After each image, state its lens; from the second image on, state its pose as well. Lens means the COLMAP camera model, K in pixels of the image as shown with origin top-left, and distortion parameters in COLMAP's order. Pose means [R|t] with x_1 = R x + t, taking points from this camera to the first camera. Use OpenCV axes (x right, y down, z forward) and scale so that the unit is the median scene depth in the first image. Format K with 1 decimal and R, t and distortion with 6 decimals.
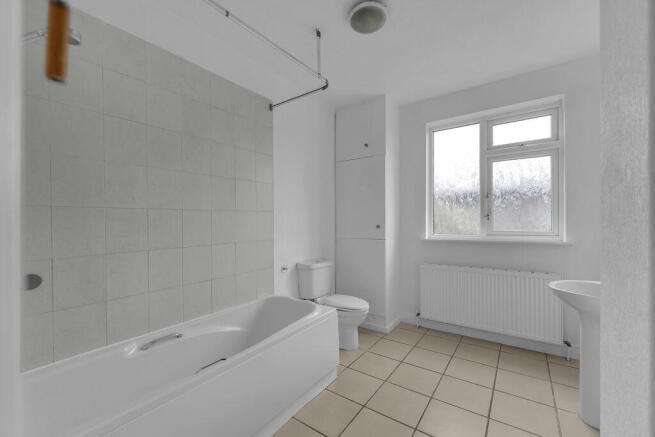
lens RADIAL K [[265.9, 0, 327.2], [0, 265.9, 223.3], [0, 0, 1]] dist [0.000679, 0.000329]
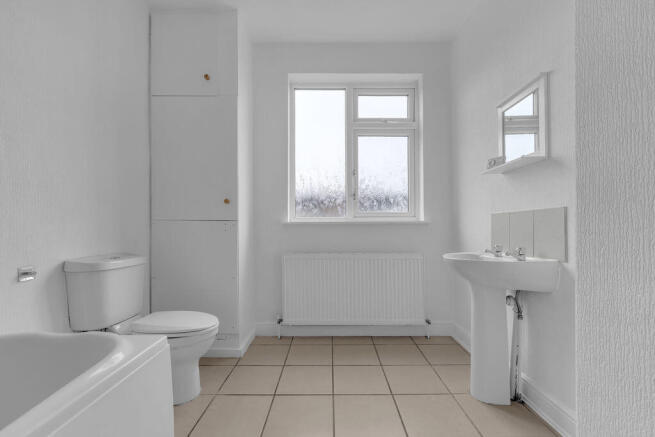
lens RADIAL K [[301.3, 0, 338.9], [0, 301.3, 224.3], [0, 0, 1]] dist [-0.001843, -0.000062]
pose [[0.813530, 0.001517, 0.581522, -0.021235], [-0.004448, 0.999984, 0.003614, 0.071774], [-0.581507, -0.005527, 0.813523, 0.235049]]
